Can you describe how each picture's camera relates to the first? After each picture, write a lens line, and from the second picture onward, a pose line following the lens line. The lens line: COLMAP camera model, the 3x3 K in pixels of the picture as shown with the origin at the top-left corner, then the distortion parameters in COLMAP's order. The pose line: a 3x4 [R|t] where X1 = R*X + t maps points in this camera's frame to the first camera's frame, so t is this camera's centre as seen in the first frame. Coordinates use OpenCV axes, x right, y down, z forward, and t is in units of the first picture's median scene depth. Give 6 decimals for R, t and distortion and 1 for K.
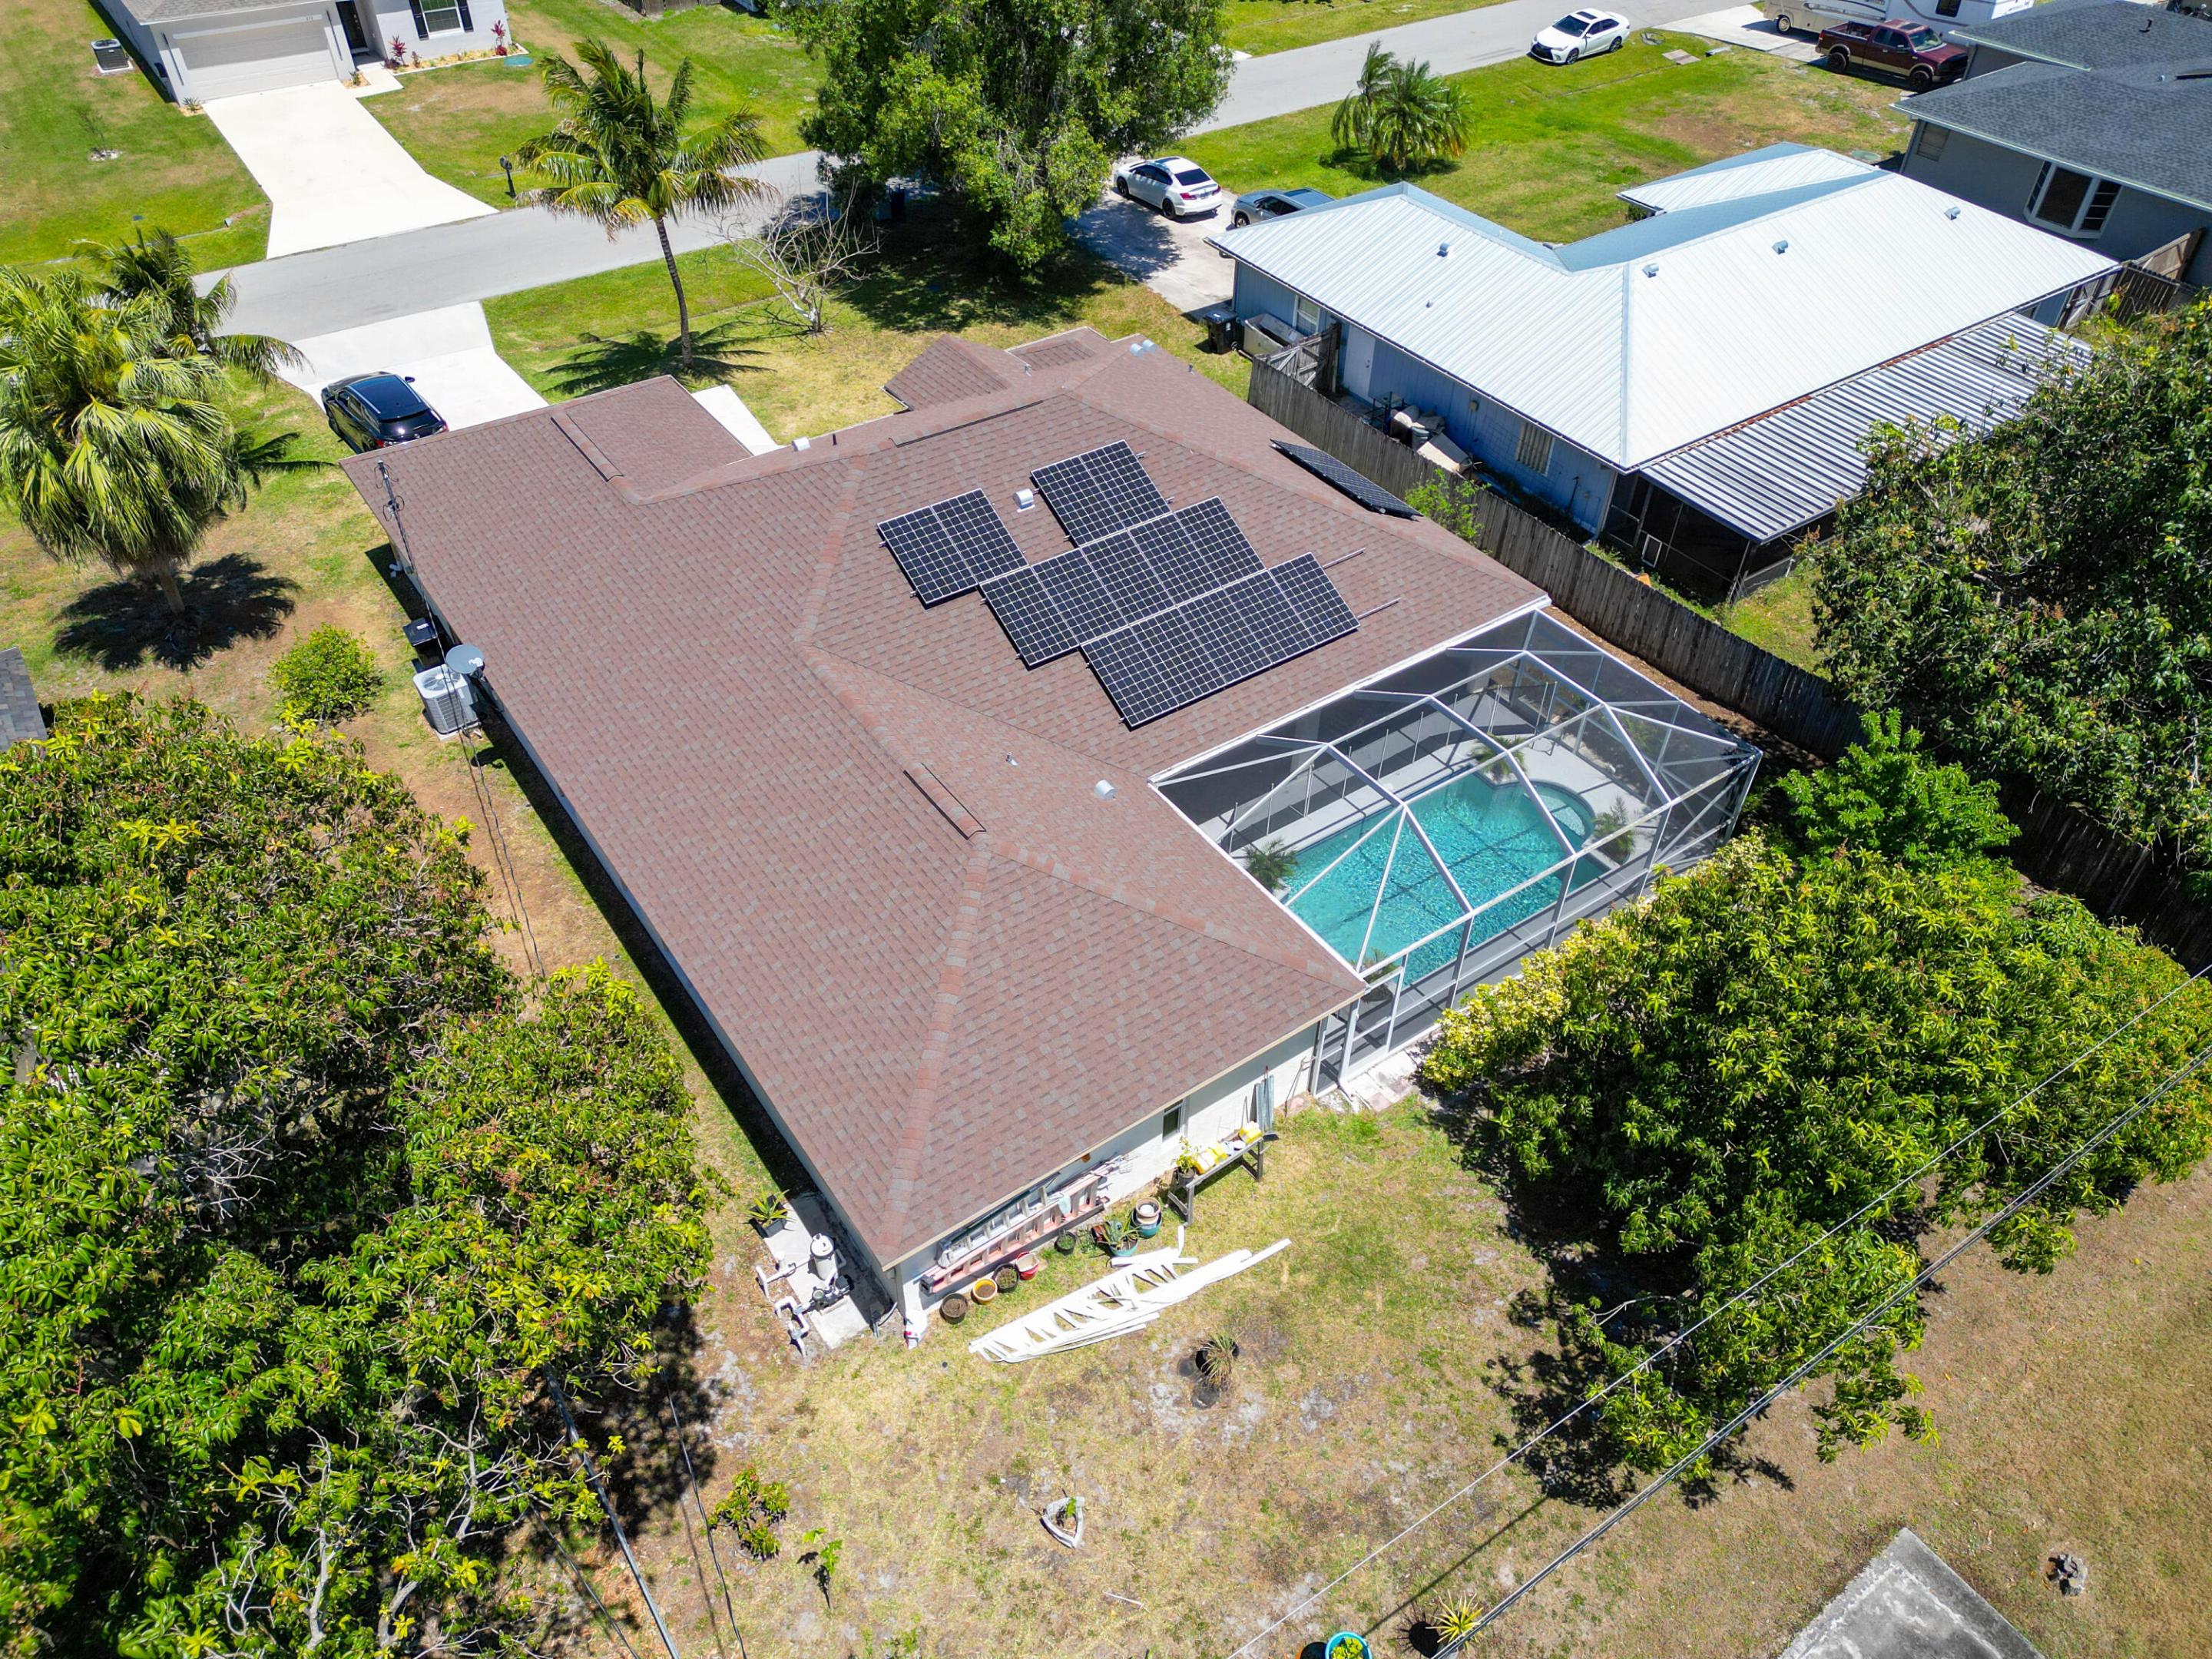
lens RADIAL K [[1545.7, 0, 1119.1], [0, 1545.7, 841.8], [0, 0, 1]] dist [0.063949, -0.069165]
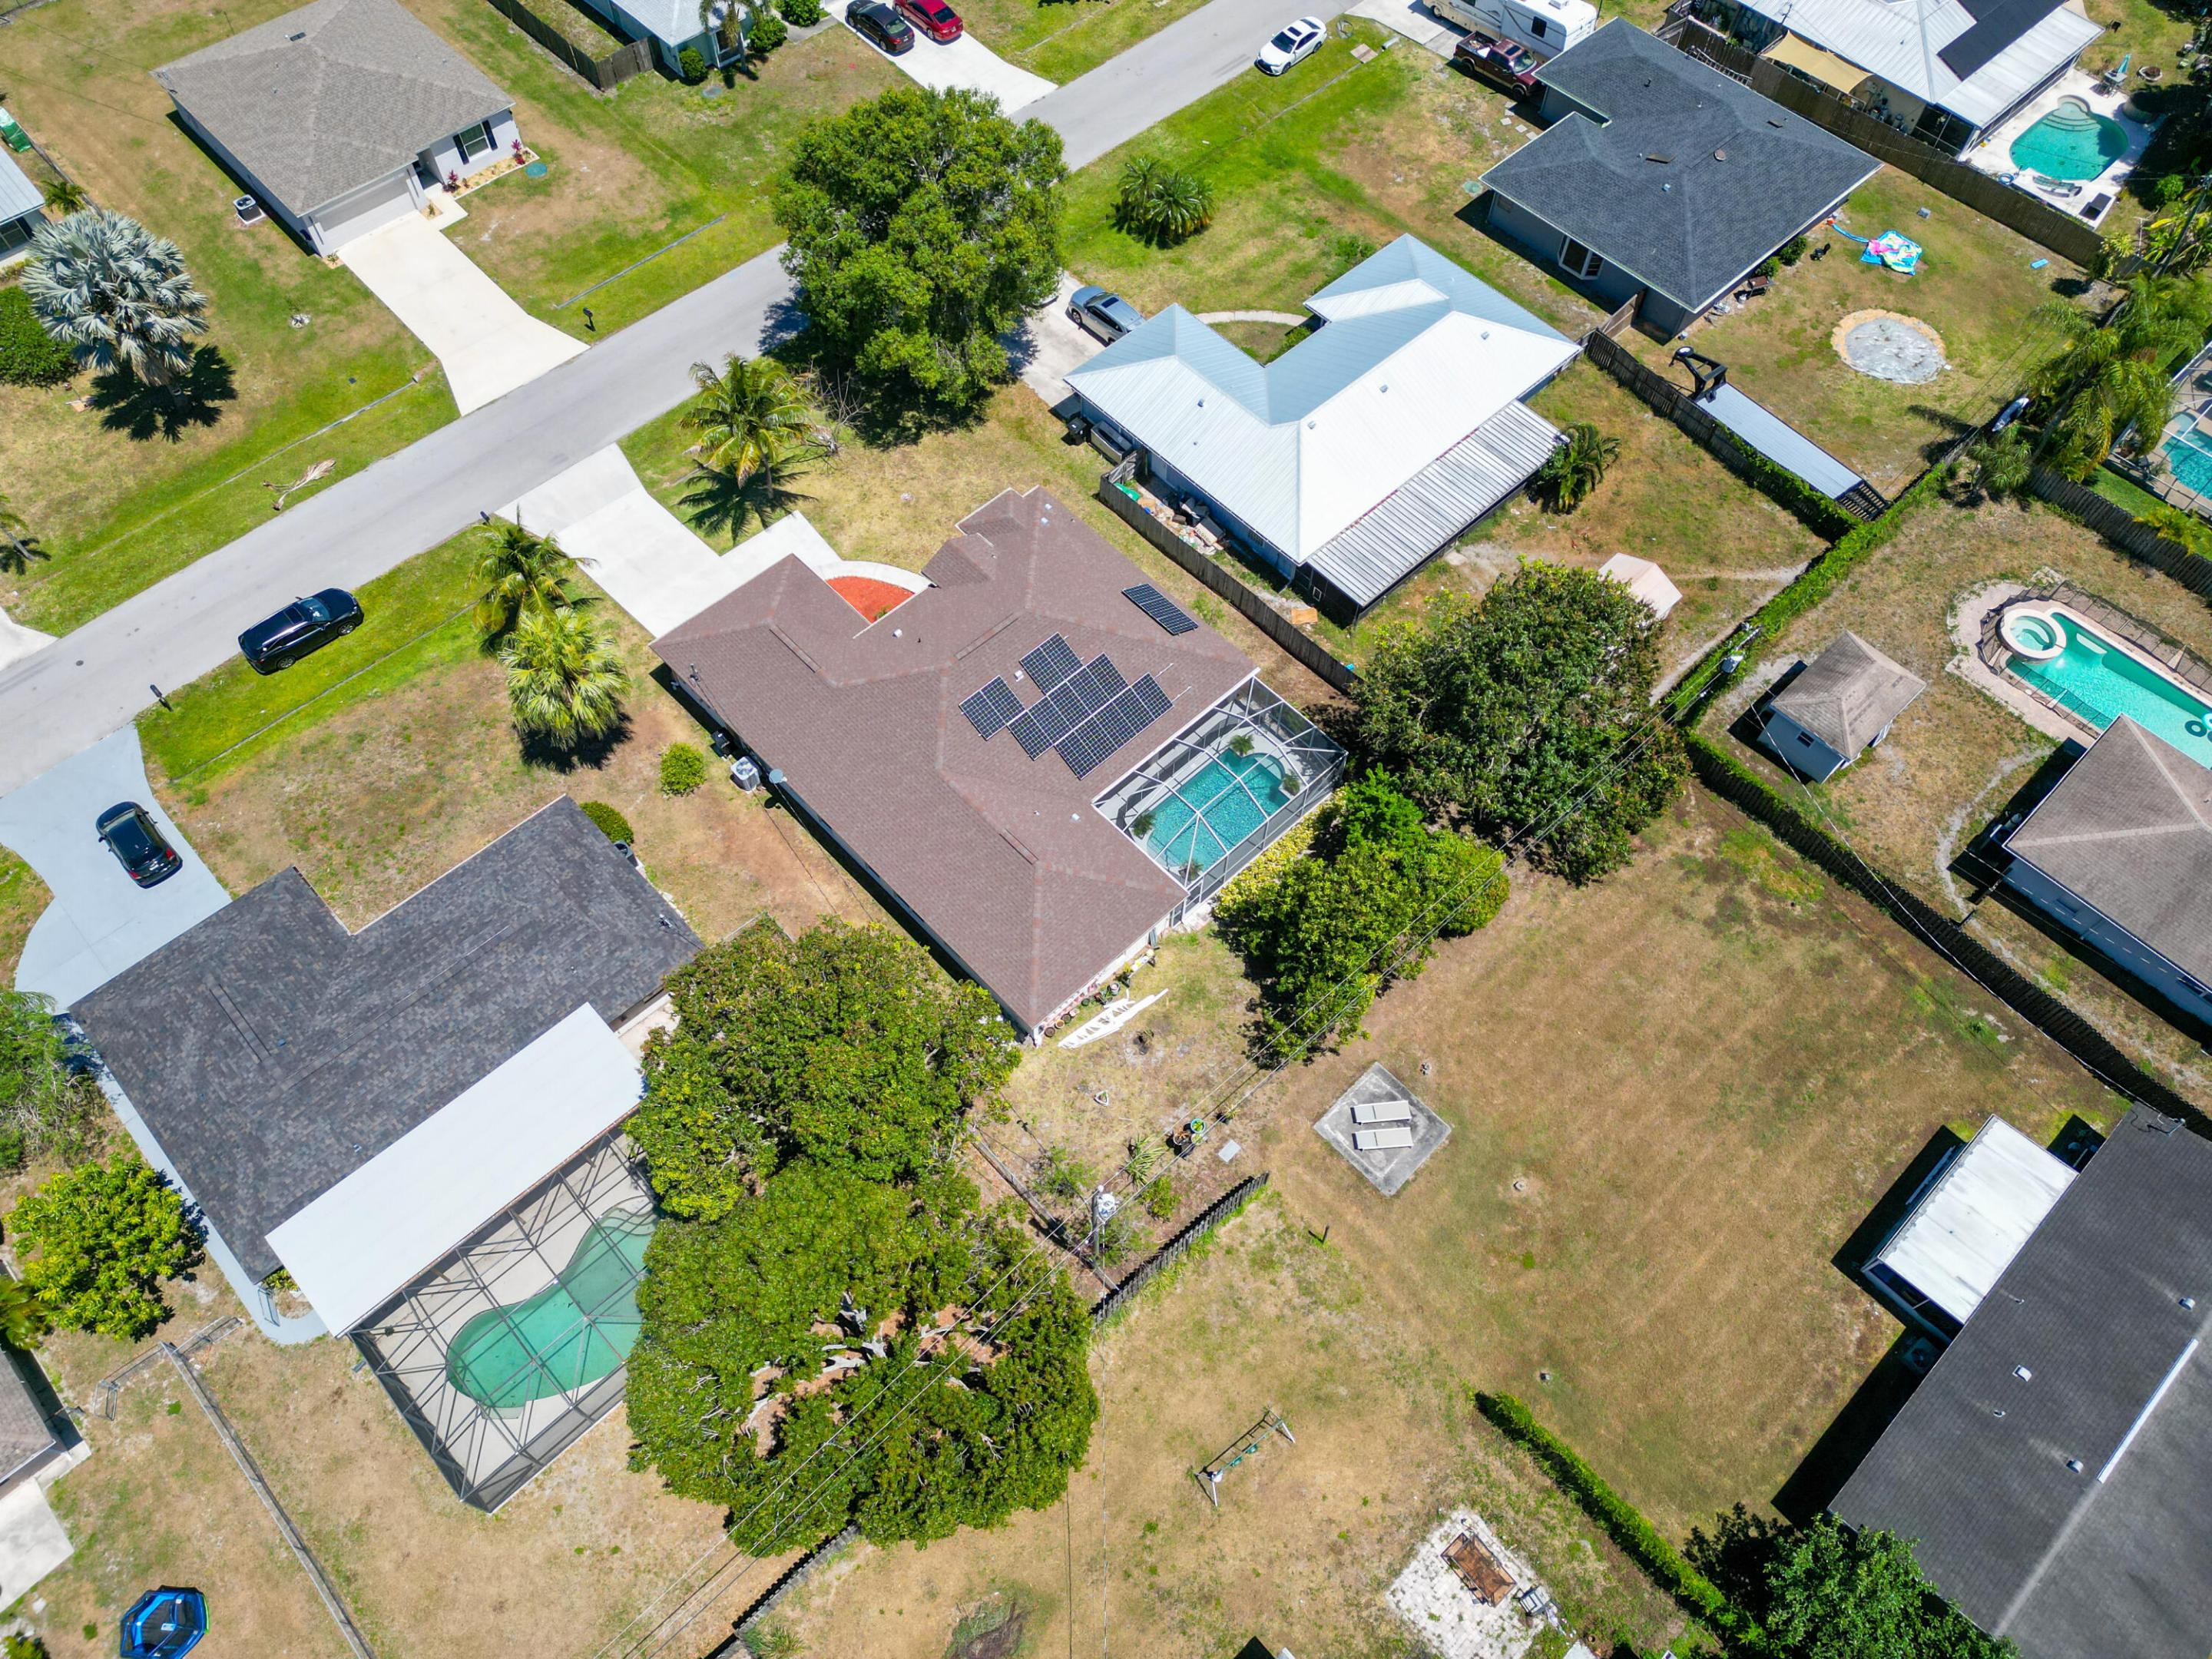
lens RADIAL K [[1545.7, 0, 1119.1], [0, 1545.7, 841.8], [0, 0, 1]] dist [0.063949, -0.069165]
pose [[0.989243, -0.124719, 0.076446, -0.114061], [0.097618, 0.952037, 0.289993, -0.601812], [-0.108947, -0.279411, 0.953971, -1.147385]]
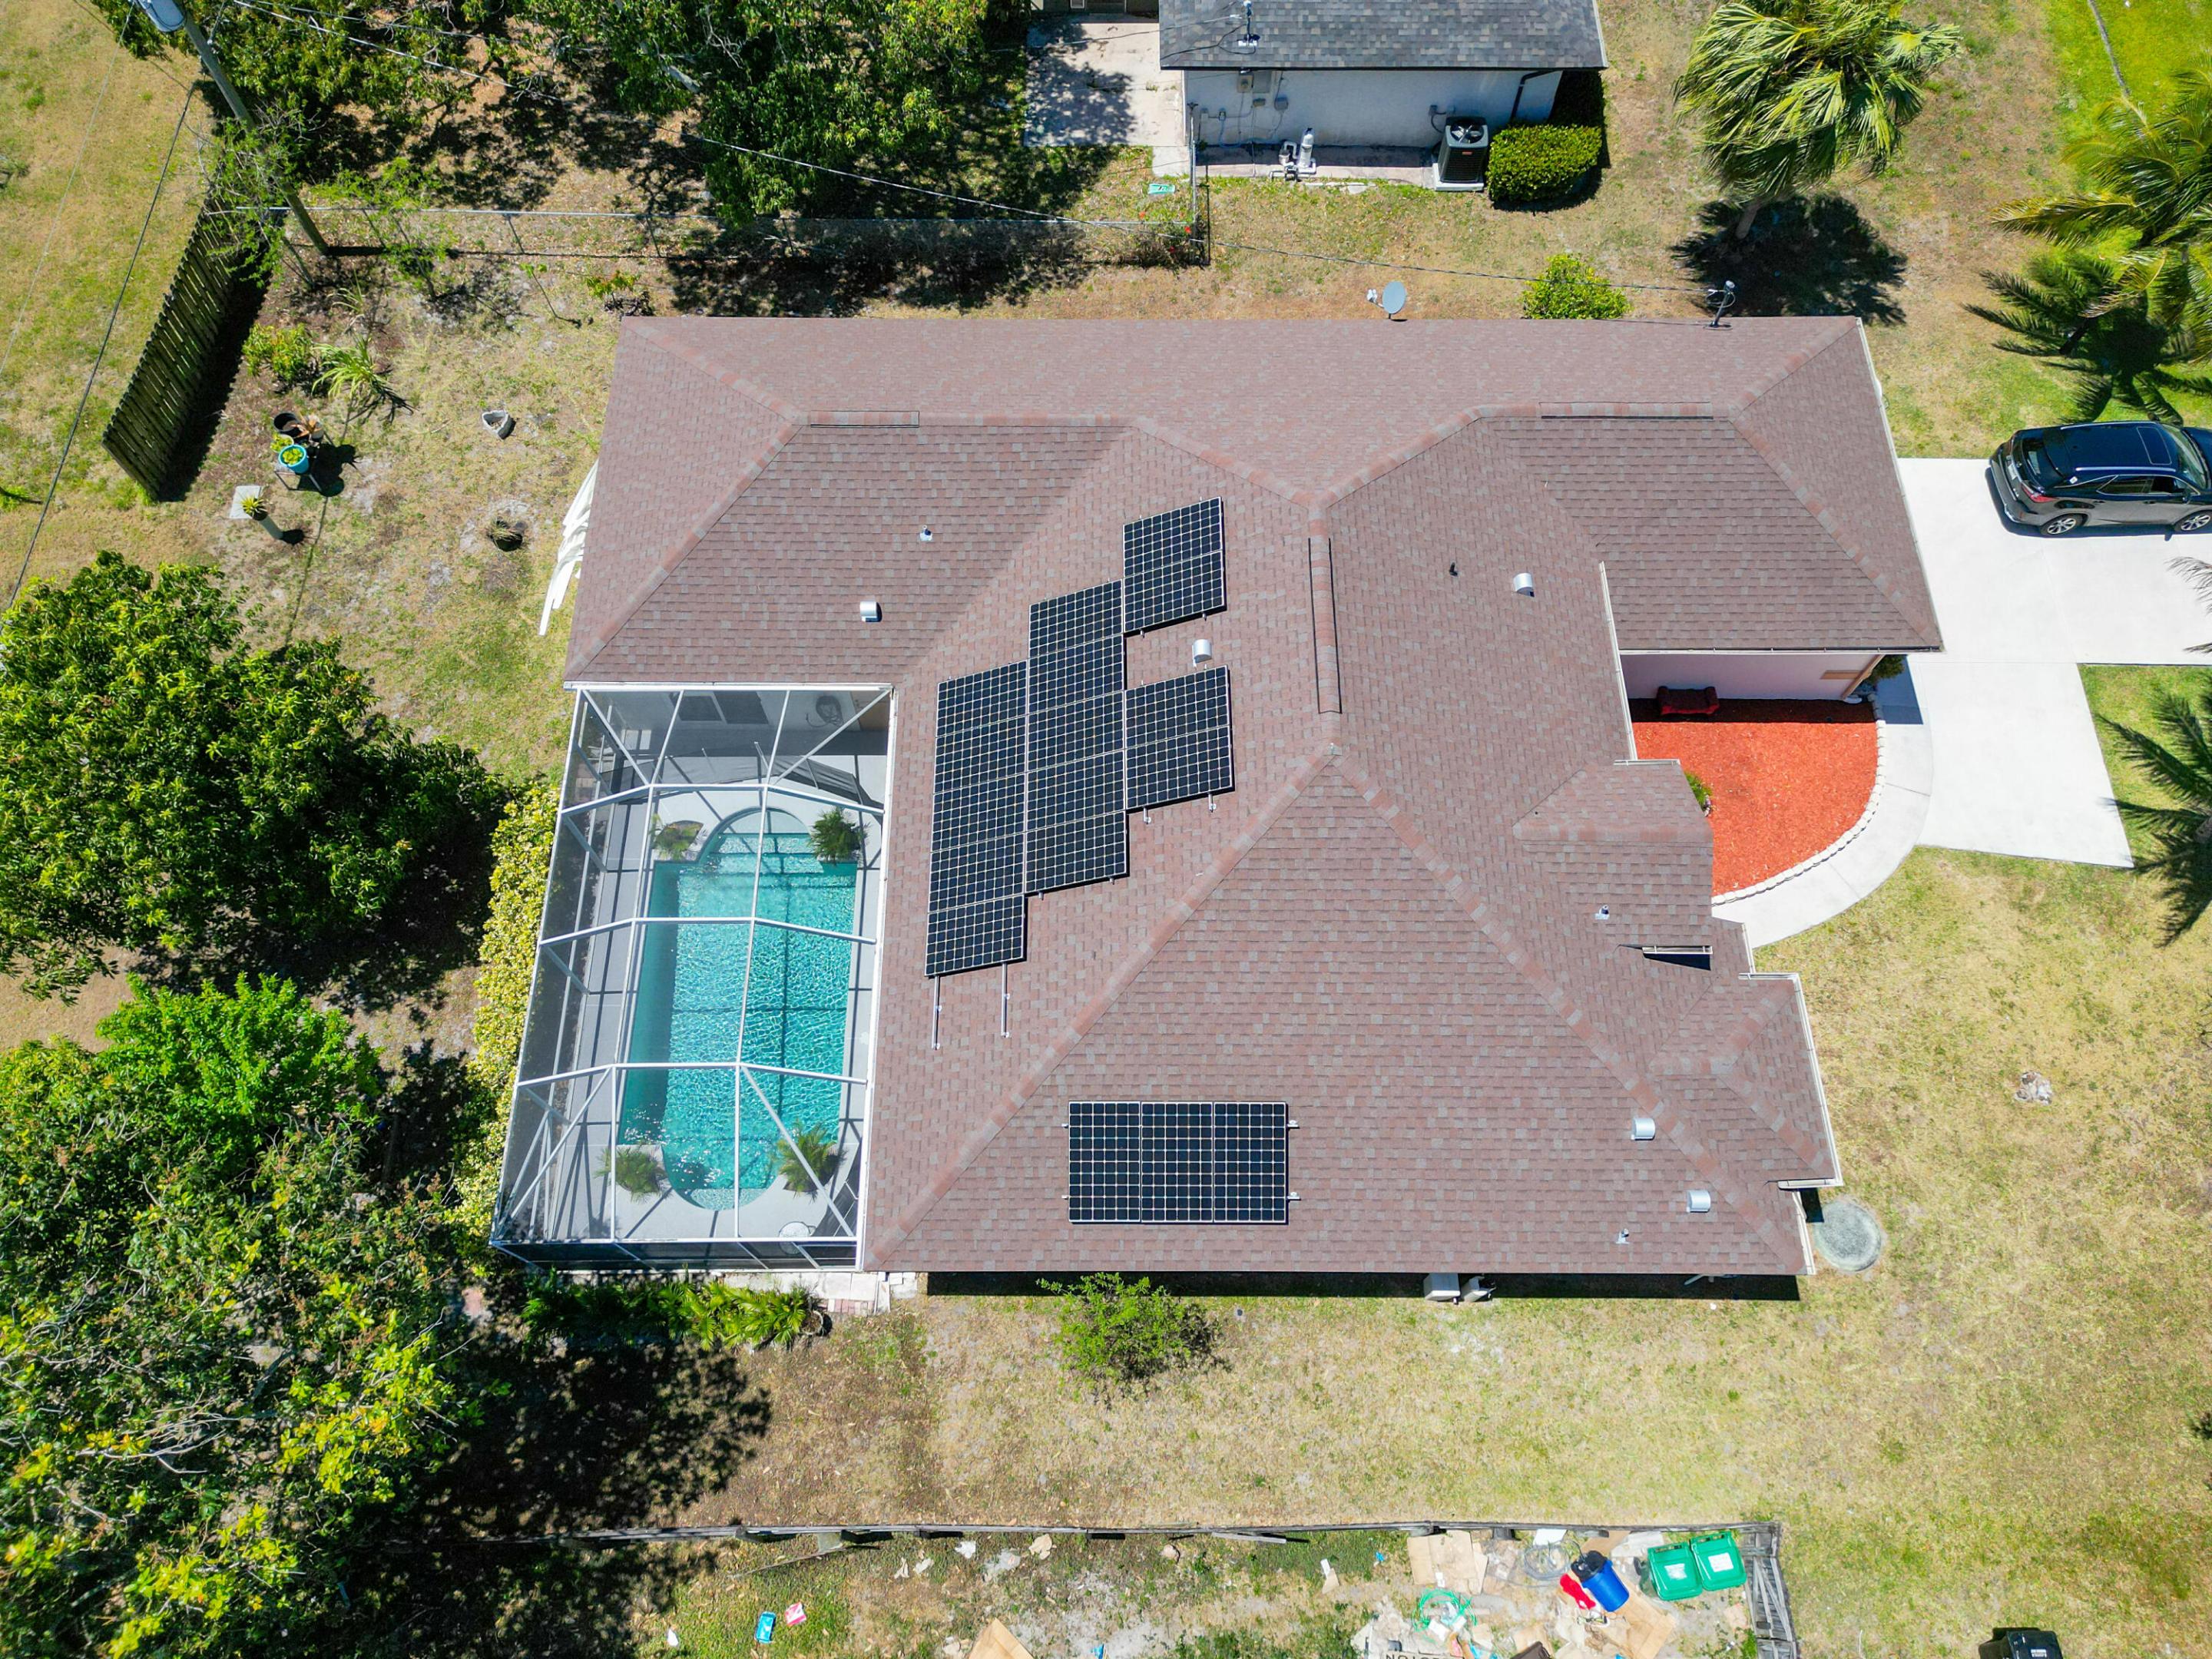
lens RADIAL K [[1545.7, 0, 1119.1], [0, 1545.7, 841.8], [0, 0, 1]] dist [0.063949, -0.069165]
pose [[-0.572780, 0.734971, -0.362961, 0.345049], [-0.573539, -0.042983, 0.818050, -0.877966], [0.585642, 0.676735, 0.446154, 0.641219]]
